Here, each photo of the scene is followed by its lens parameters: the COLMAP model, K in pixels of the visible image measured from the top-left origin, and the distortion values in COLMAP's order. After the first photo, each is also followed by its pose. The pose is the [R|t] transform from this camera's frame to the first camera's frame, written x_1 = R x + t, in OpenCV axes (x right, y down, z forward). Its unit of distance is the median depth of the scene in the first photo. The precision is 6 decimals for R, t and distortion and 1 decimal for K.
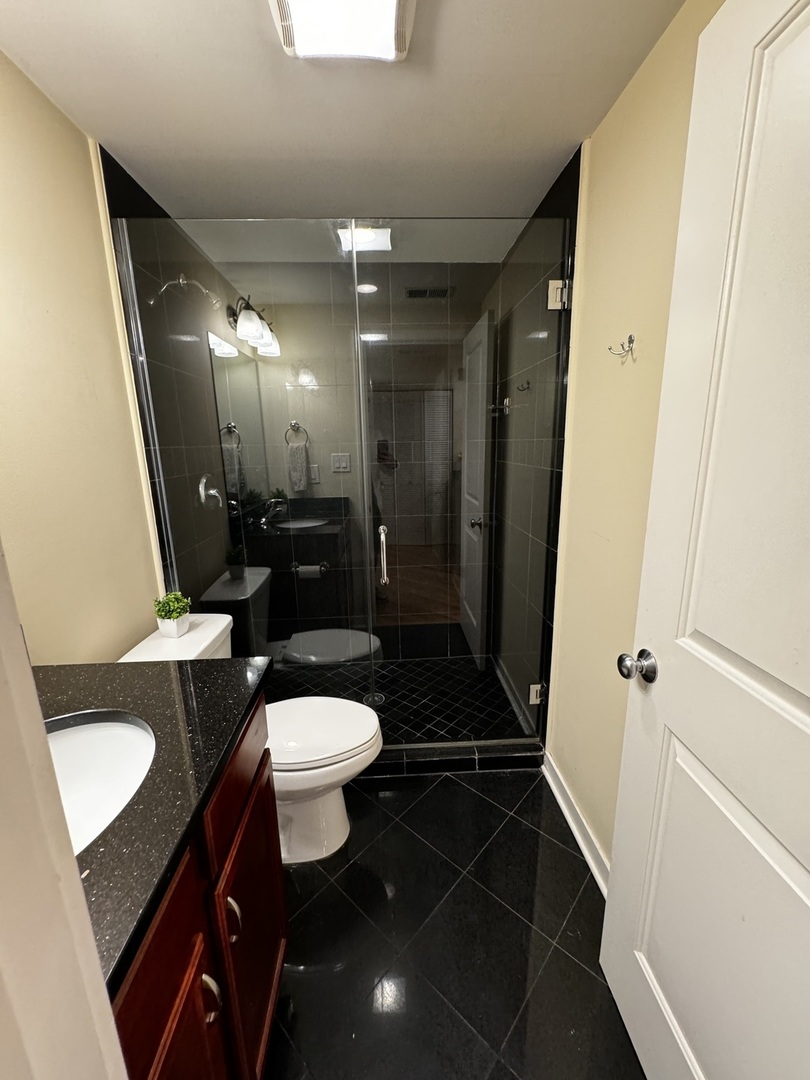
lens RADIAL K [[428.9, 0, 408.1], [0, 428.9, 541.8], [0, 0, 1]] dist [-0.001770, 0.000534]
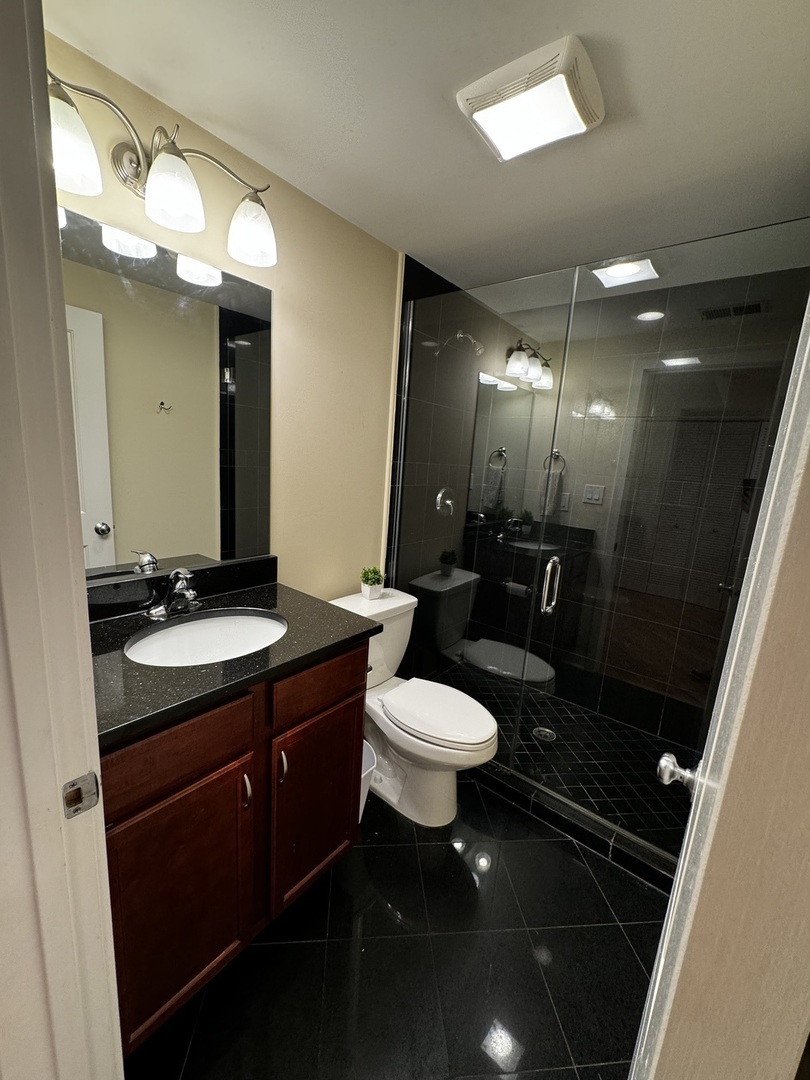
lens RADIAL K [[428.9, 0, 408.1], [0, 428.9, 541.8], [0, 0, 1]] dist [-0.001770, 0.000534]
pose [[0.744837, 0.198172, -0.637139, 0.242092], [-0.233063, 0.972003, 0.029868, -0.014989], [0.625220, 0.126247, 0.770170, 0.003044]]
